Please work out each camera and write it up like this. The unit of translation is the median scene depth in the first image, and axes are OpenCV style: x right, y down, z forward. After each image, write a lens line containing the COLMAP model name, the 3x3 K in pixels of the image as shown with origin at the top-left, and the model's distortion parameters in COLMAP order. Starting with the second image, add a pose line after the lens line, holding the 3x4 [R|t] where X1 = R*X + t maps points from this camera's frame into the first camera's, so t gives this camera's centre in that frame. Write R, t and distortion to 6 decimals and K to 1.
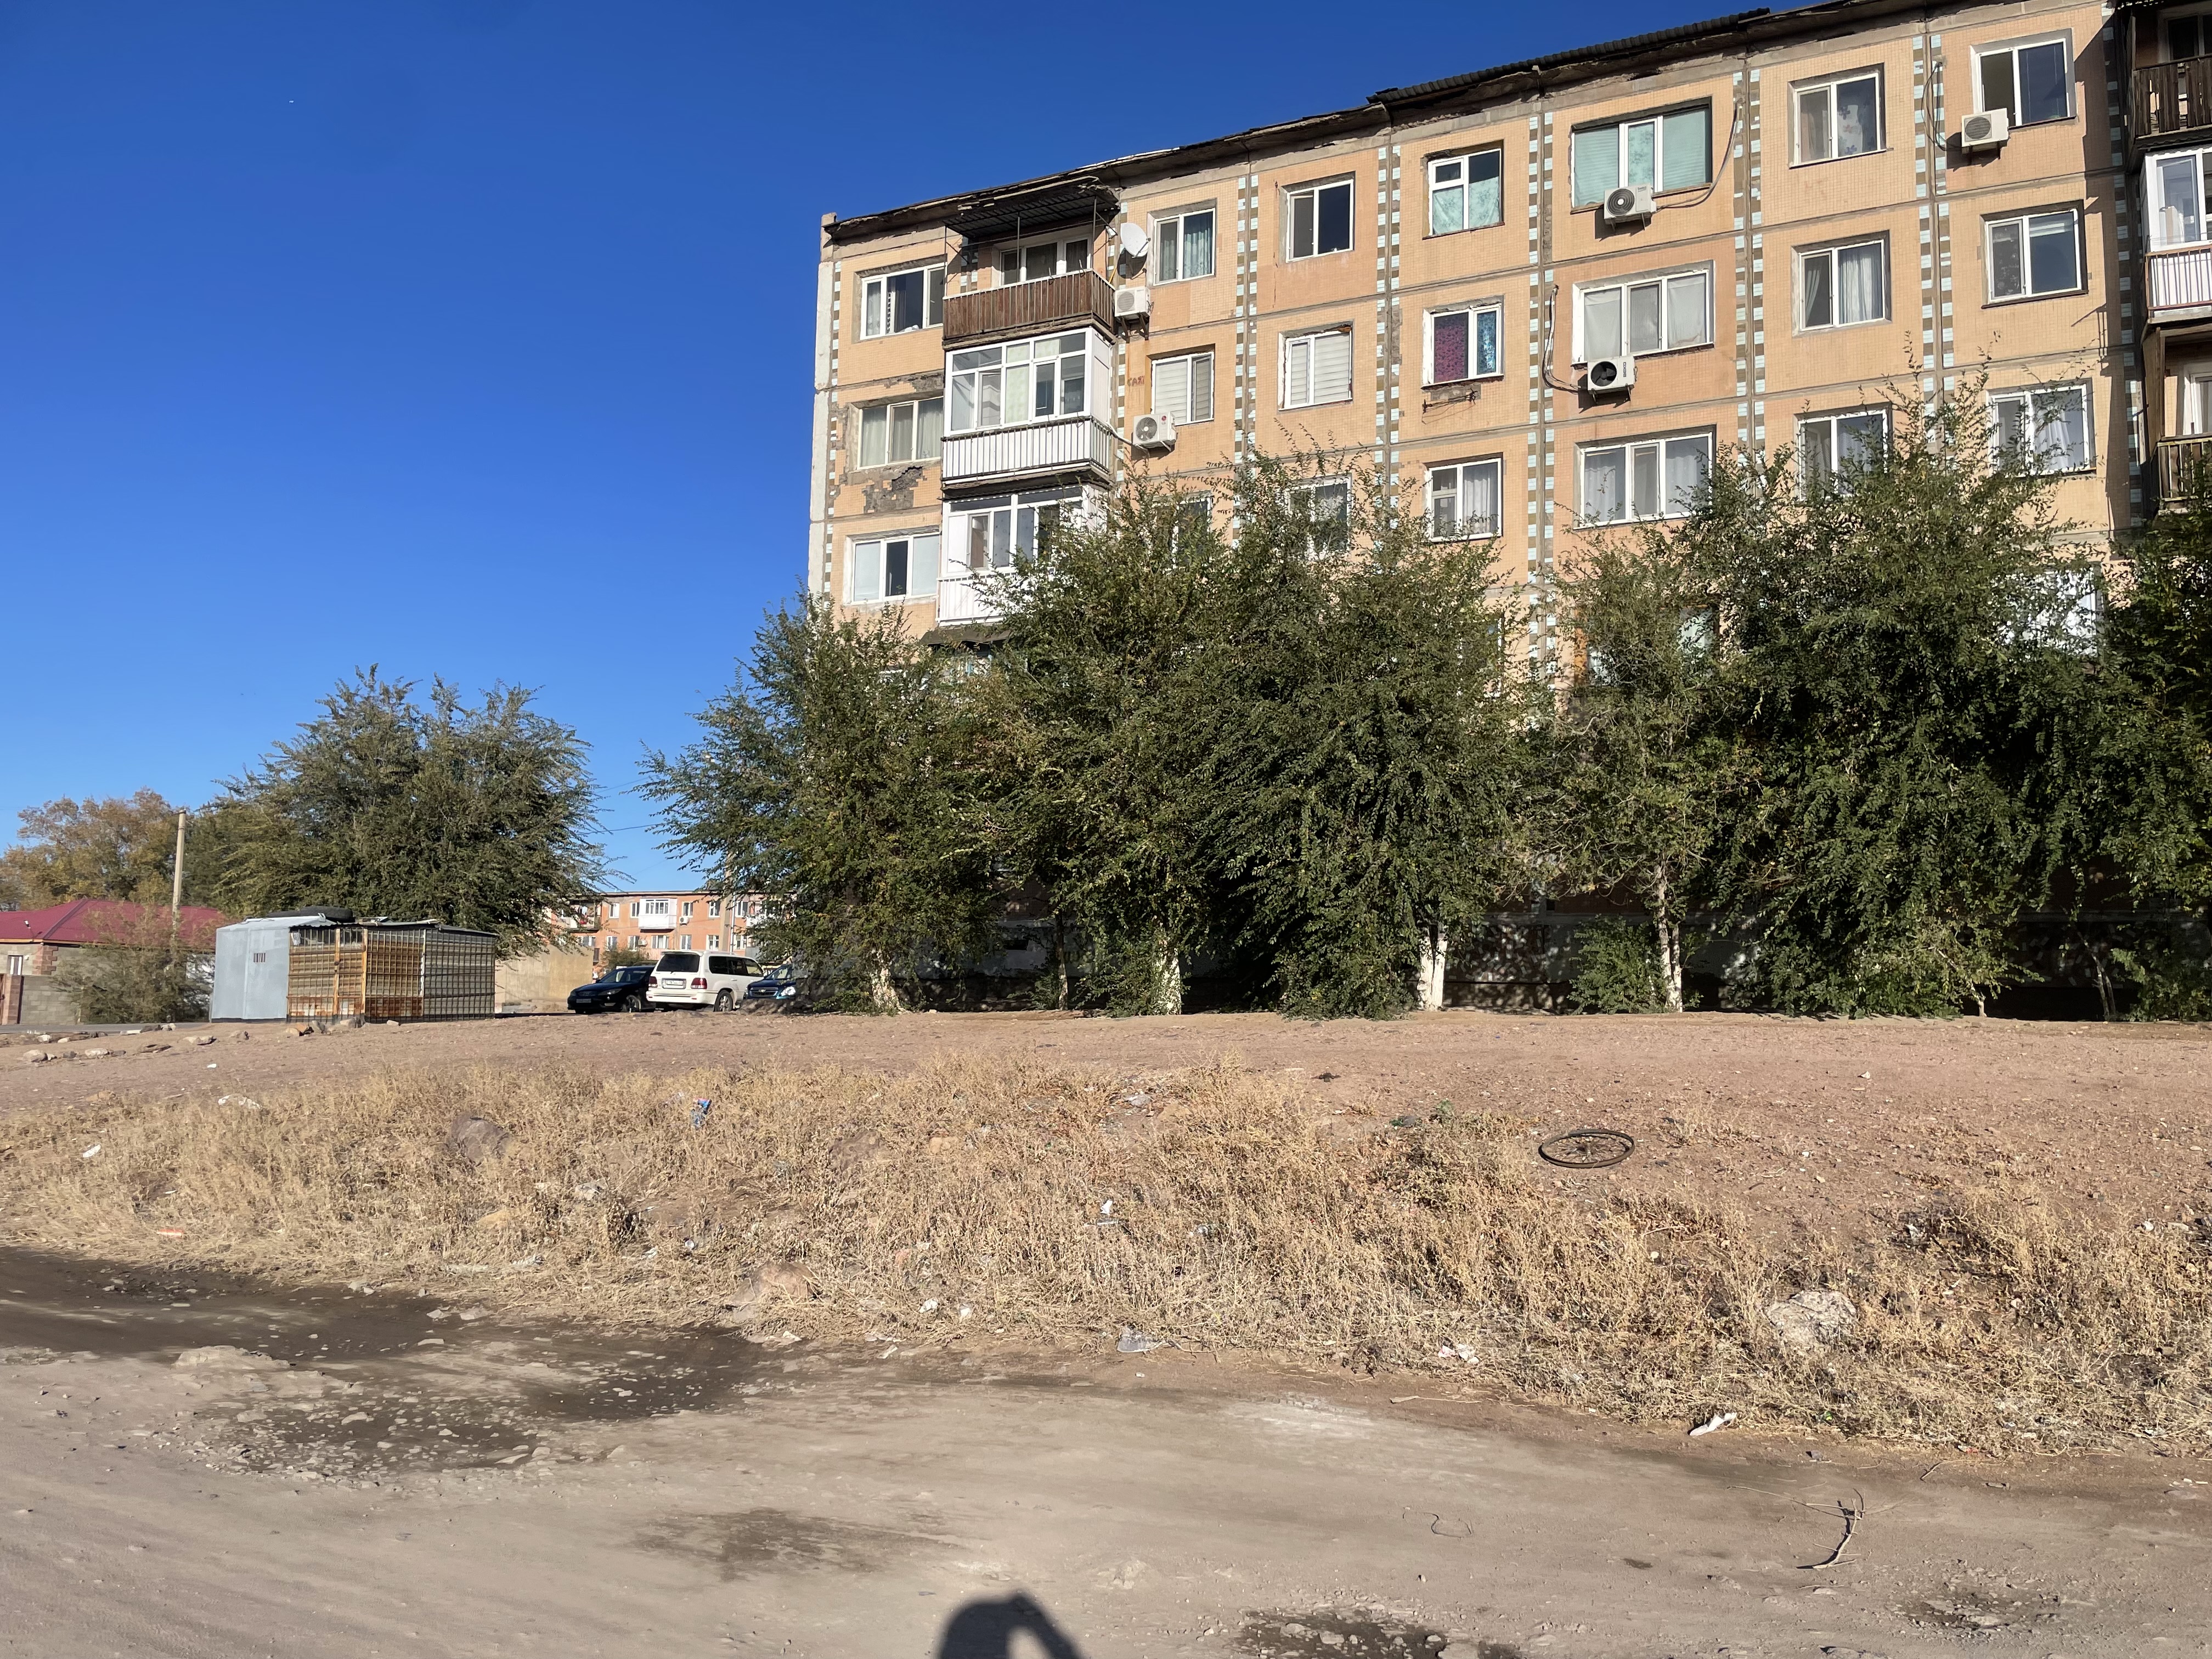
lens RADIAL K [[1665.2, 0, 1106.0], [0, 1665.2, 829.5], [0, 0, 1]] dist [0.091670, -0.111304]
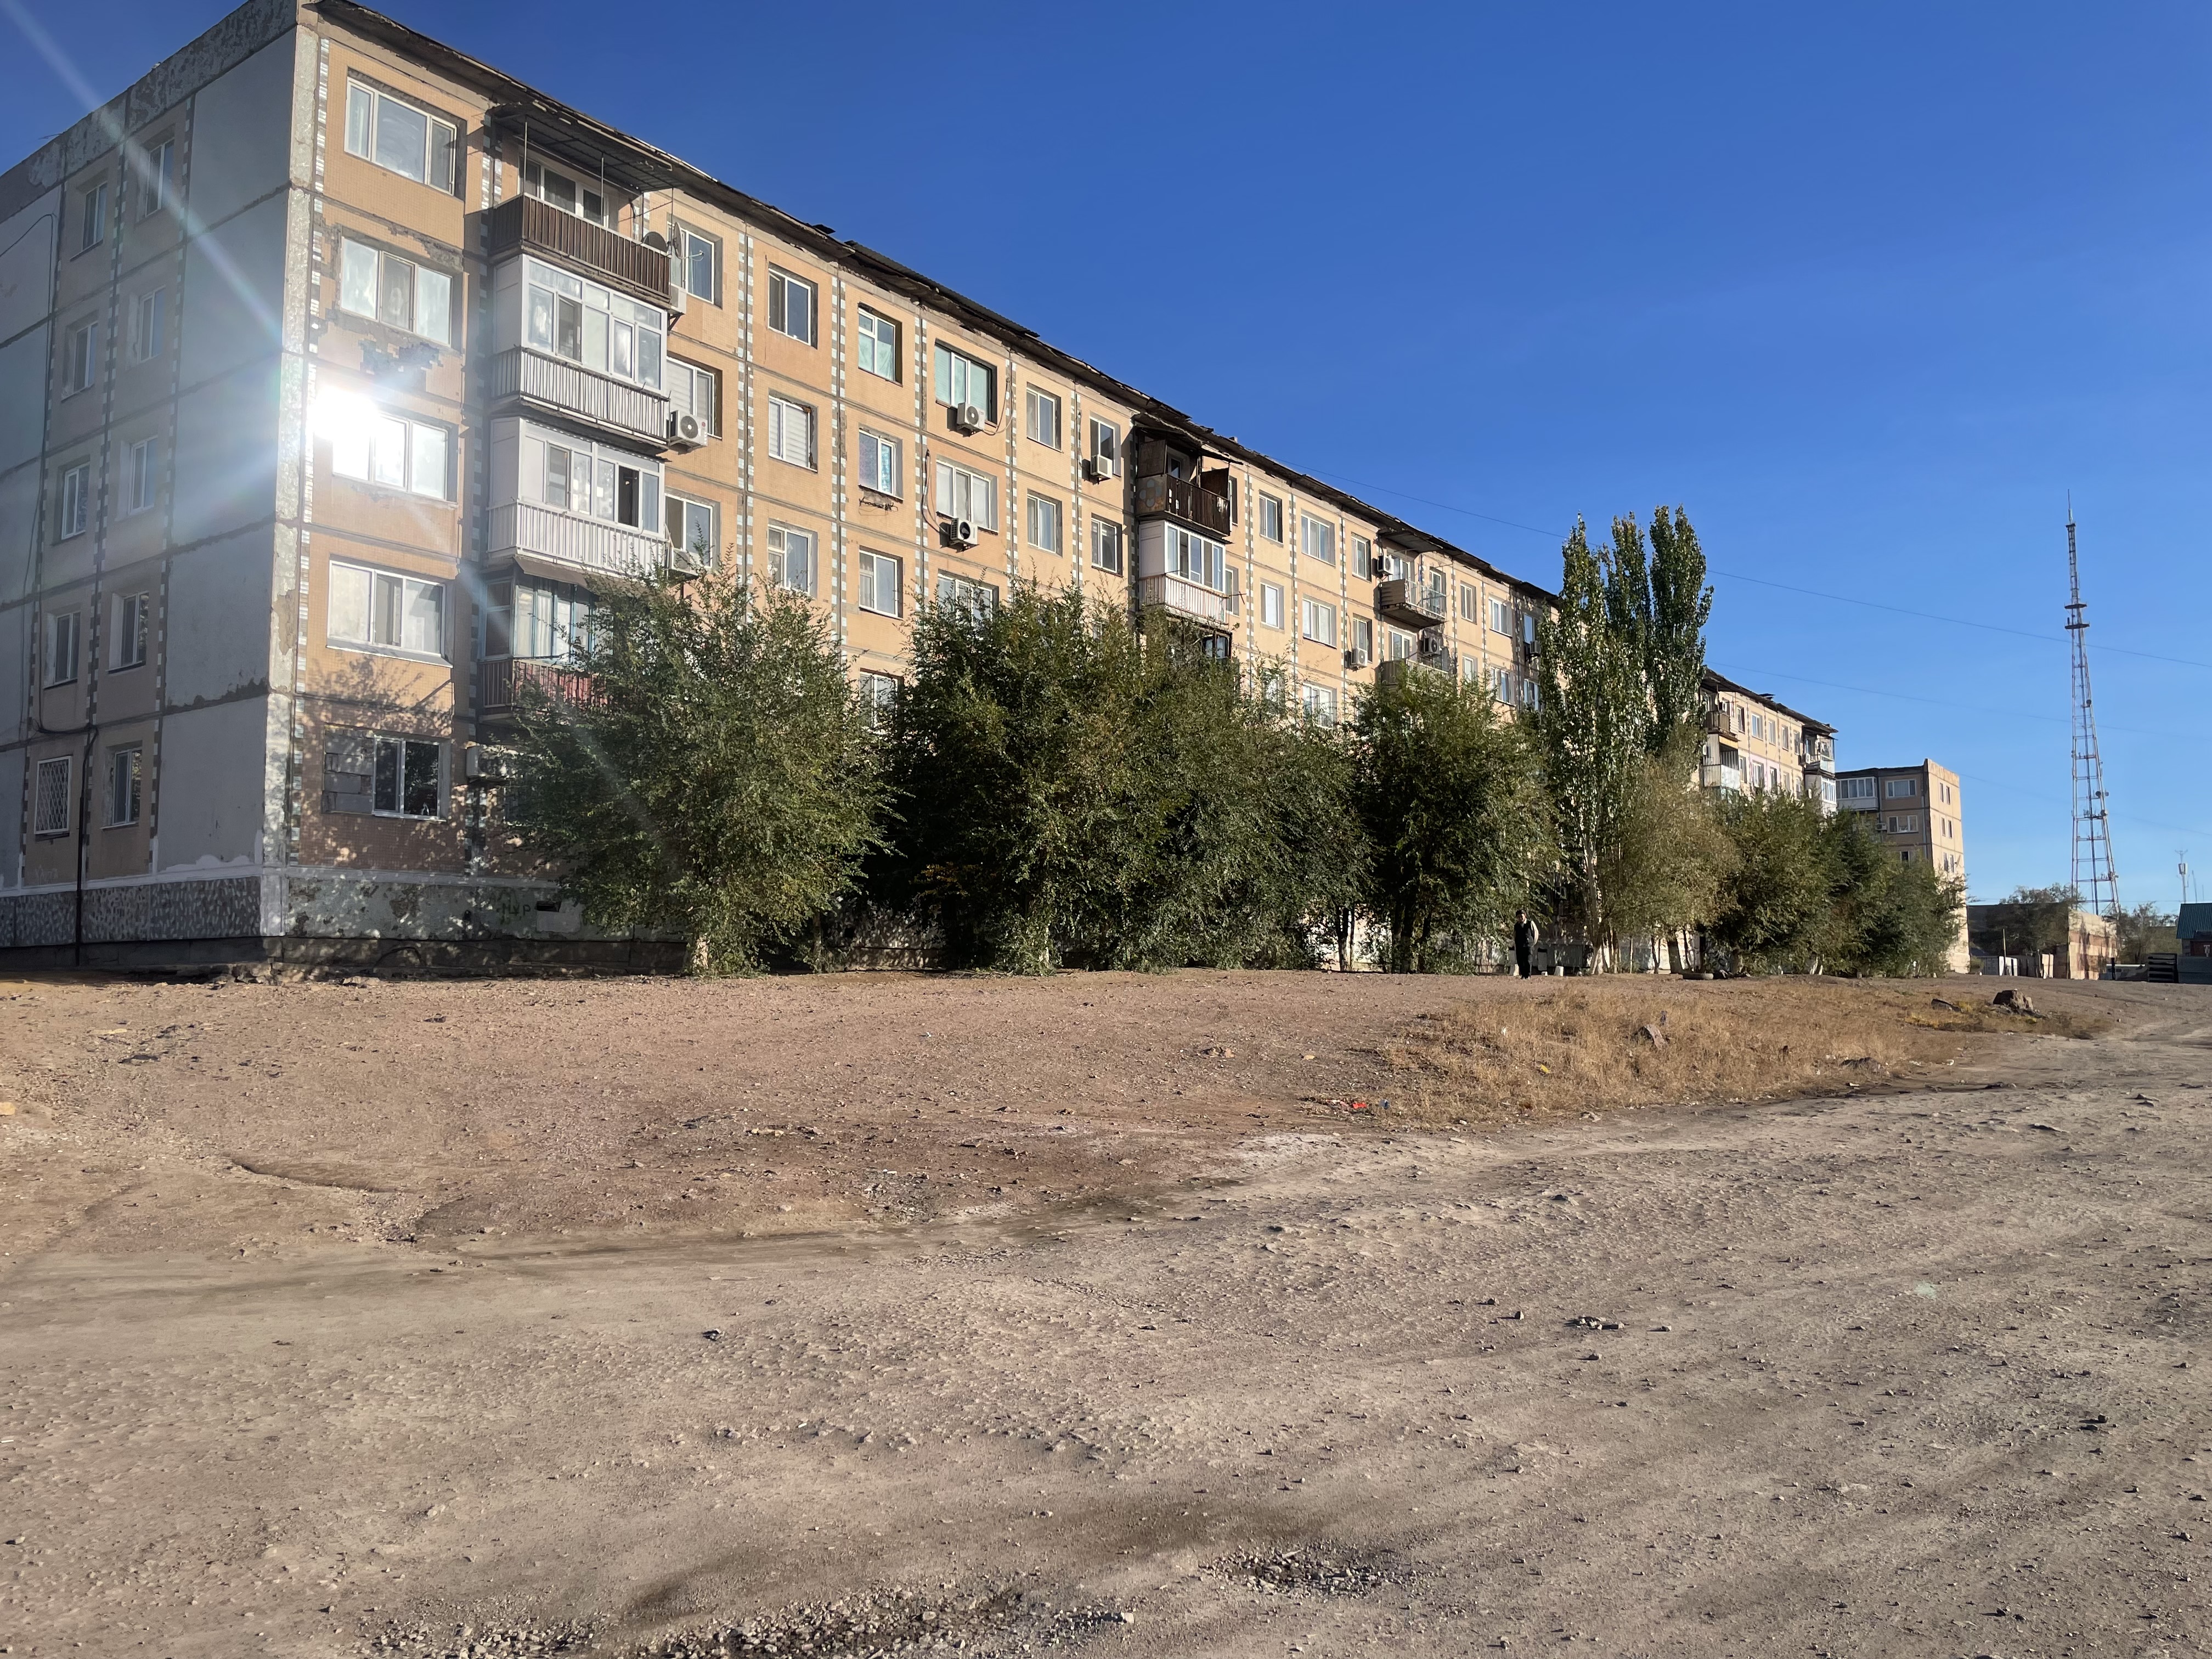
lens RADIAL K [[1665.2, 0, 1106.0], [0, 1665.2, 829.5], [0, 0, 1]] dist [0.091670, -0.111304]
pose [[0.209200, 0.080467, 0.974557, -0.988541], [-0.097182, 0.993386, -0.061161, 0.056432], [-0.973032, -0.081915, 0.215636, 0.517751]]
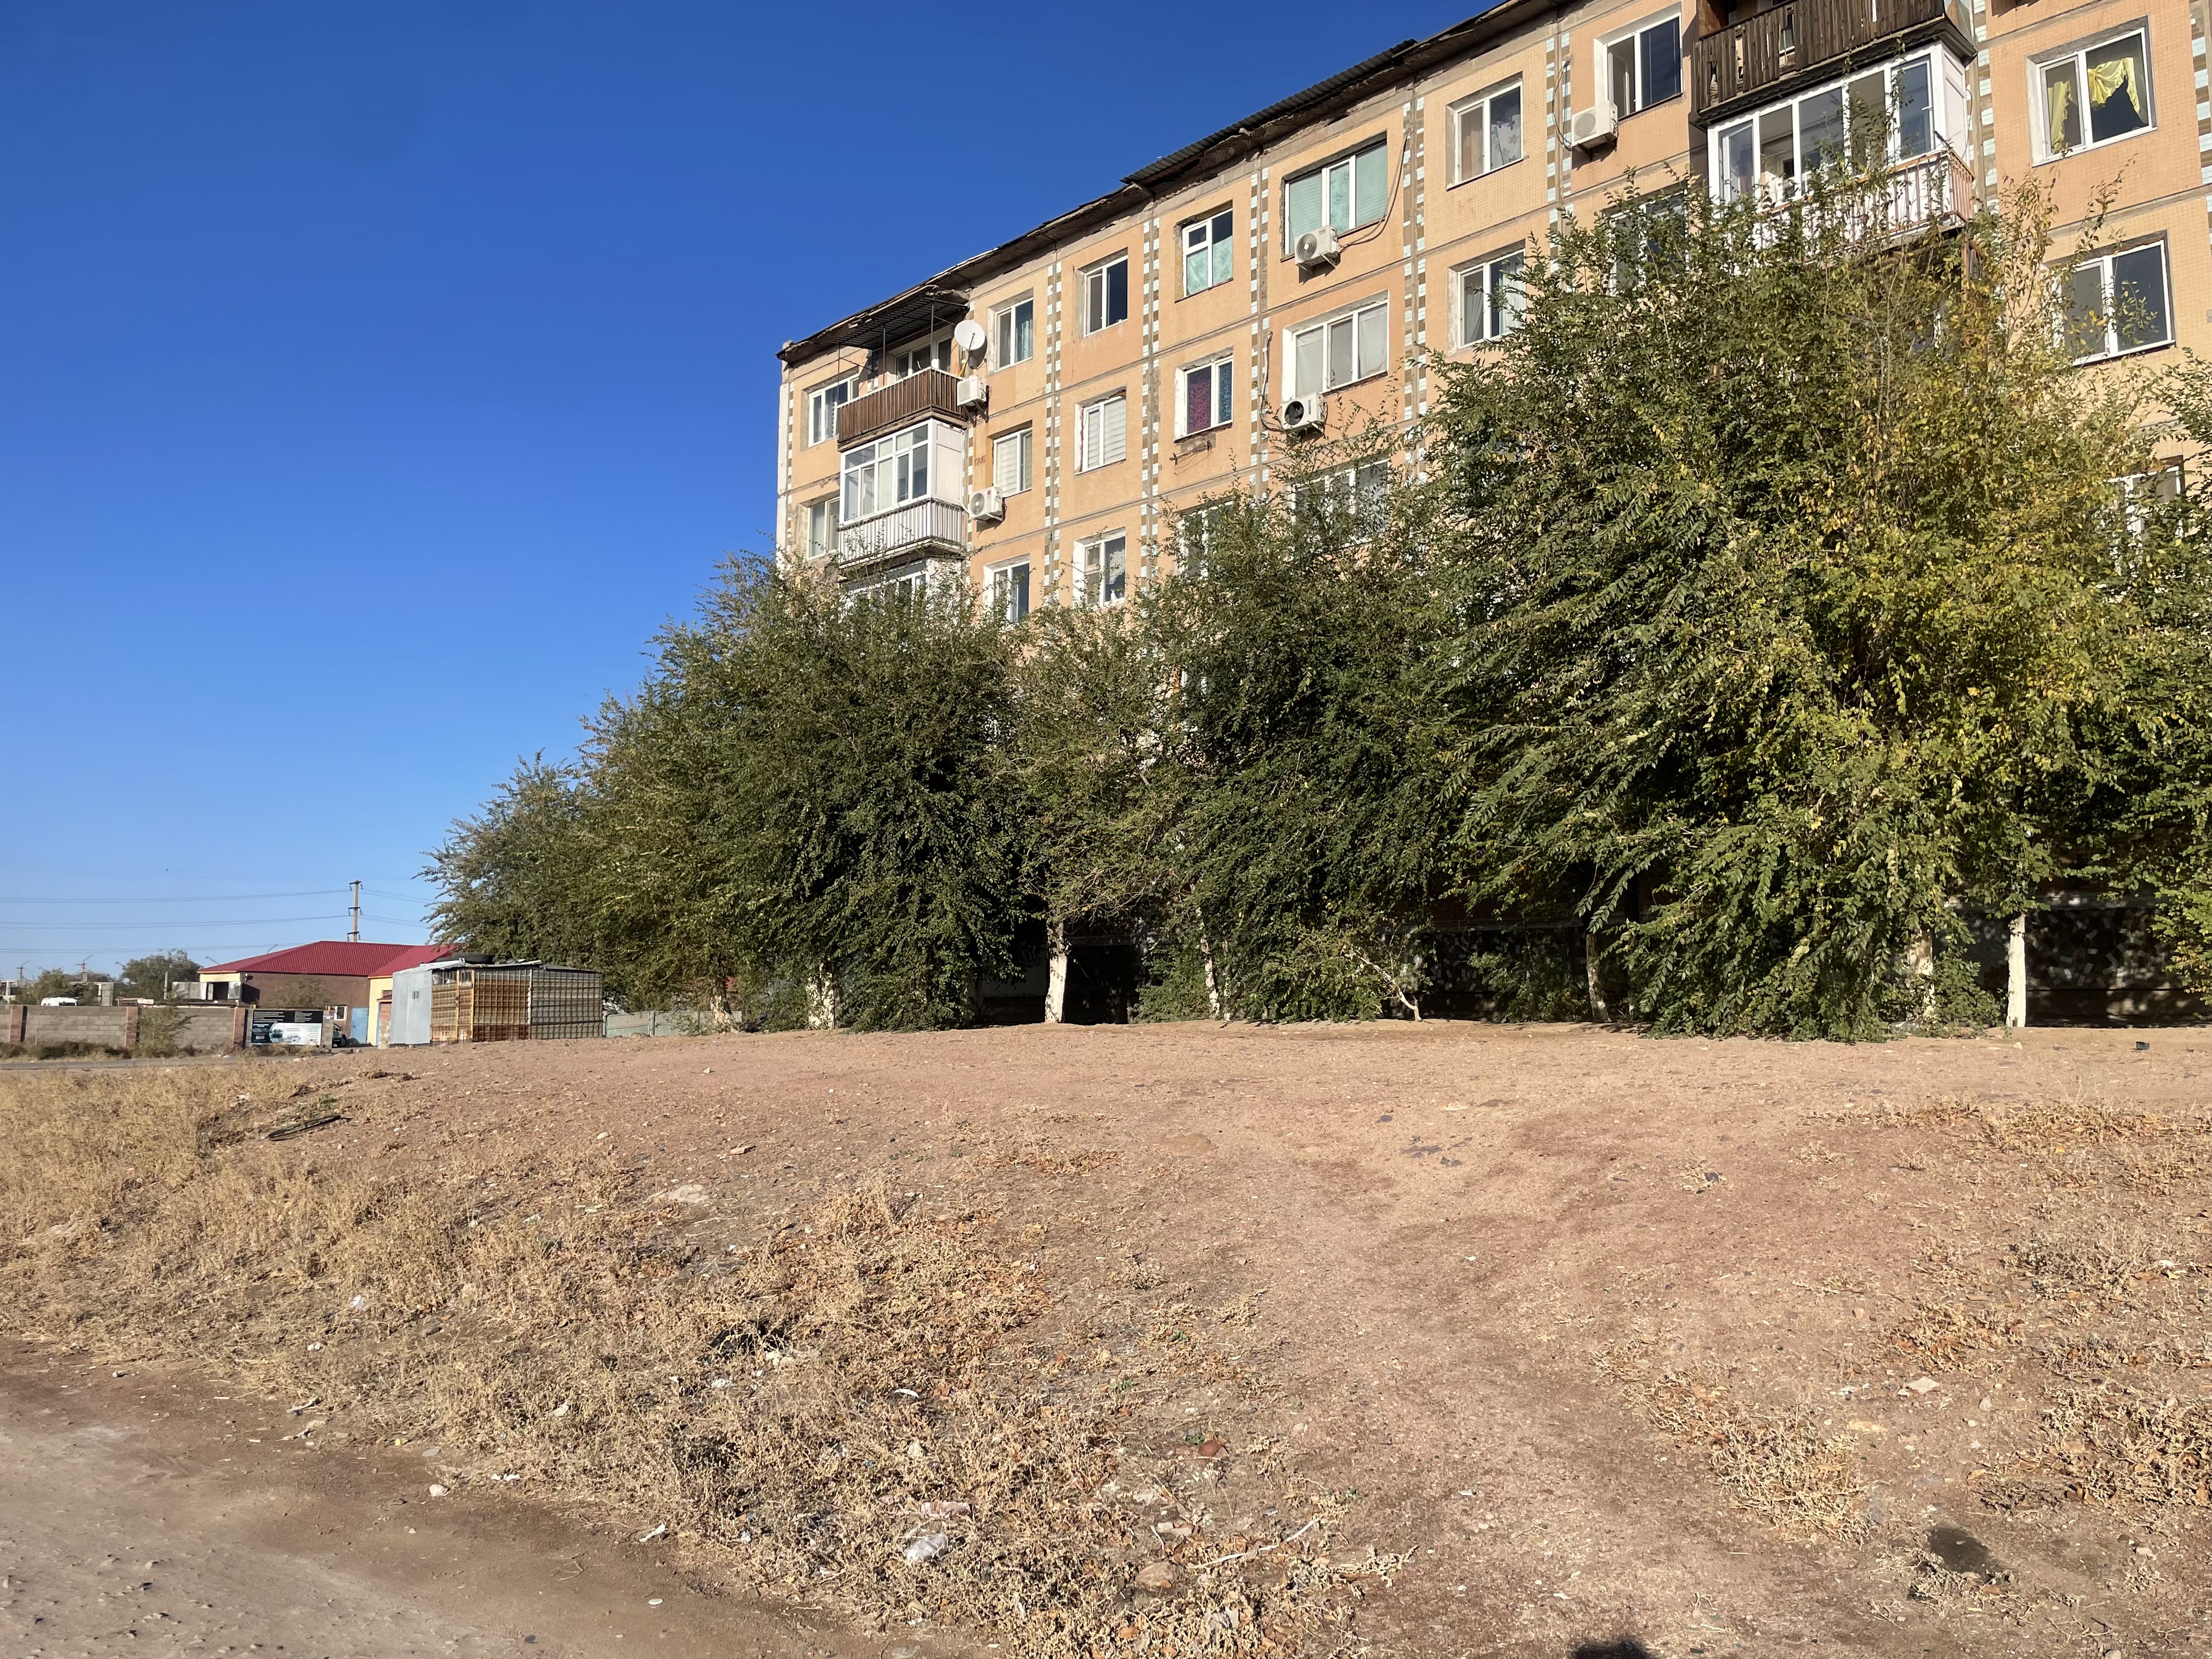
lens RADIAL K [[1665.2, 0, 1106.0], [0, 1665.2, 829.5], [0, 0, 1]] dist [0.091670, -0.111304]
pose [[0.943372, -0.050518, -0.327869, 0.481791], [0.045645, 0.998703, -0.022548, 0.005605], [0.328583, 0.006305, 0.944454, -0.018619]]
